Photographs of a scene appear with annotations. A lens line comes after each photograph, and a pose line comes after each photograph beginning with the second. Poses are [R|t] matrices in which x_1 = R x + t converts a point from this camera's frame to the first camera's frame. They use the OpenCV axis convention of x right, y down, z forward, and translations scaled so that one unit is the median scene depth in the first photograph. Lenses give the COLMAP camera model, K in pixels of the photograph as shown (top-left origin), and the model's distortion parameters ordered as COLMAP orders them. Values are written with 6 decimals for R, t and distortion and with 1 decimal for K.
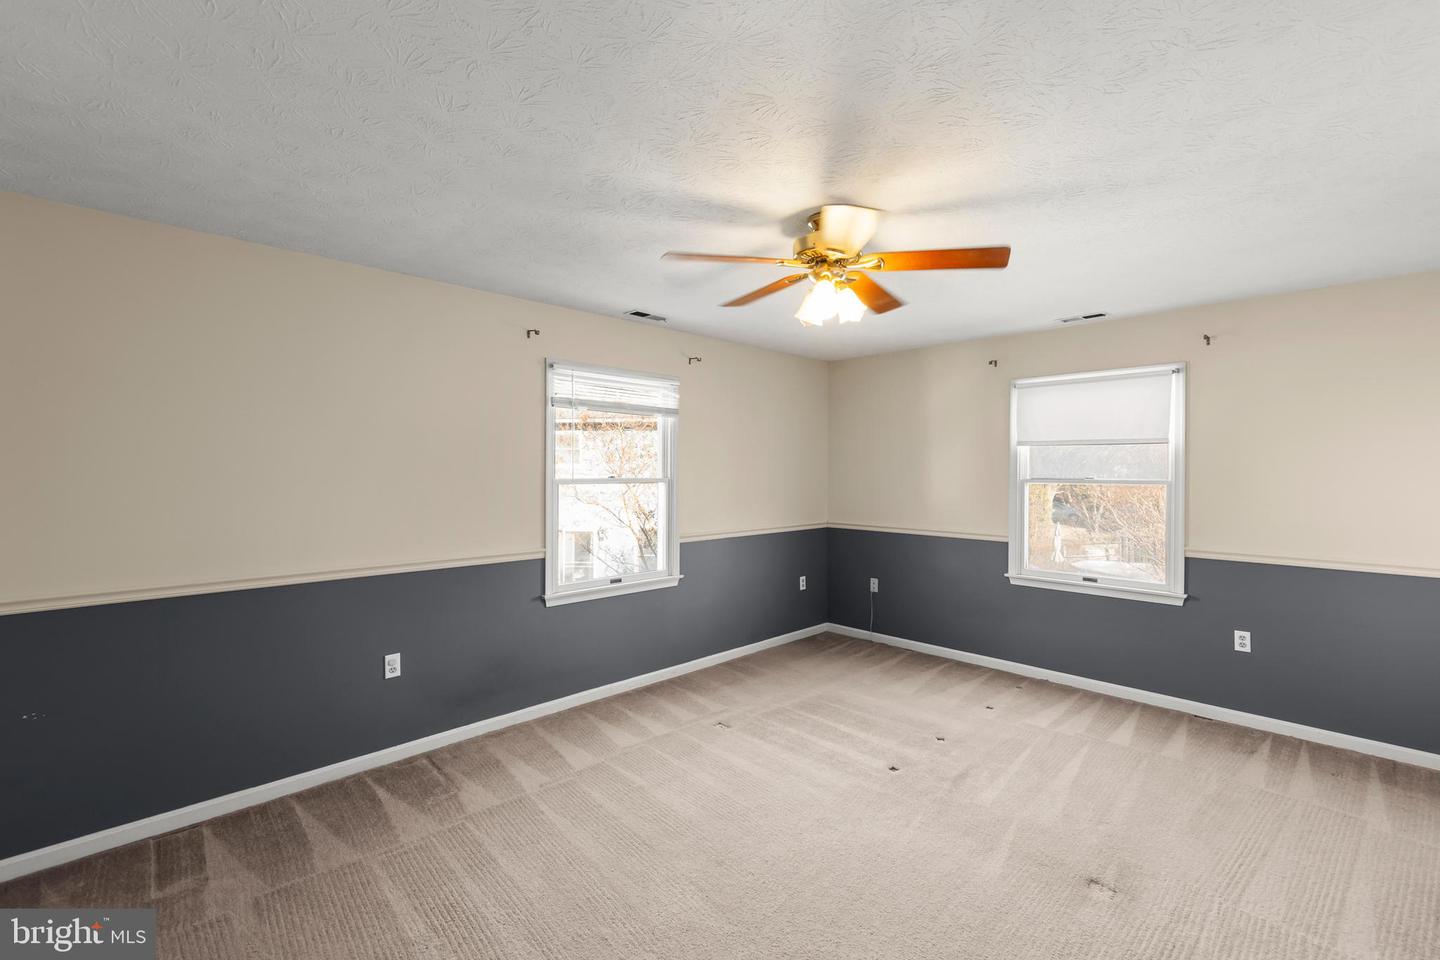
lens RADIAL K [[602.8, 0, 719.5], [0, 602.8, 480.6], [0, 0, 1]] dist [0.004255, -0.001154]
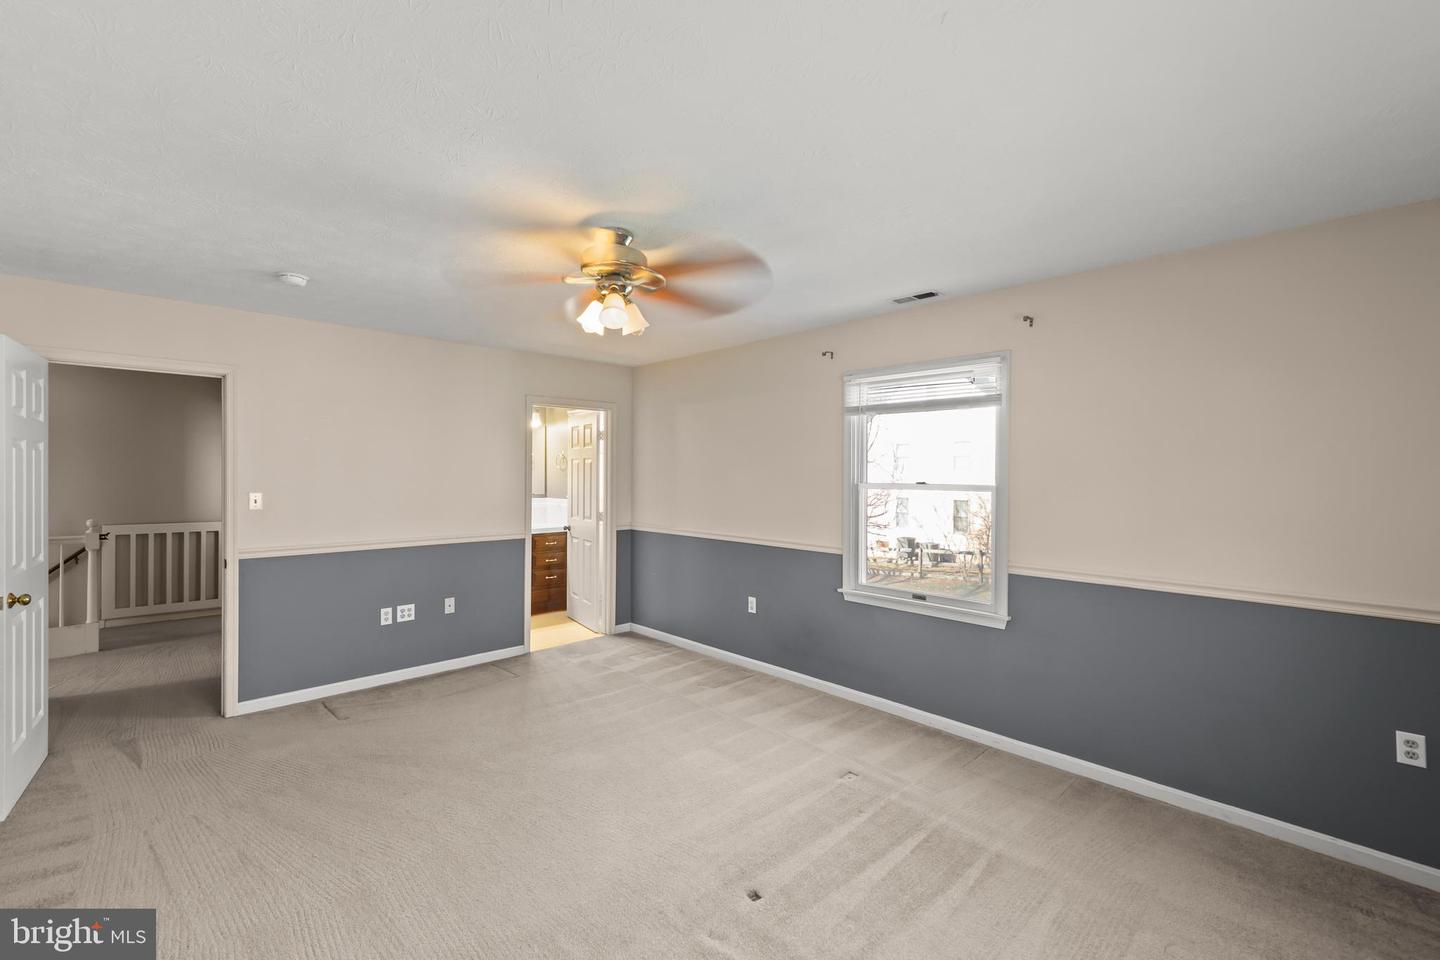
lens RADIAL K [[602.8, 0, 723.2], [0, 602.8, 474.6], [0, 0, 1]] dist [0.004255, -0.001154]
pose [[0.018882, 0.001310, -0.999821, 0.802083], [-0.022386, 0.999749, 0.000887, -0.013620], [0.999571, 0.022365, 0.018907, 0.752325]]
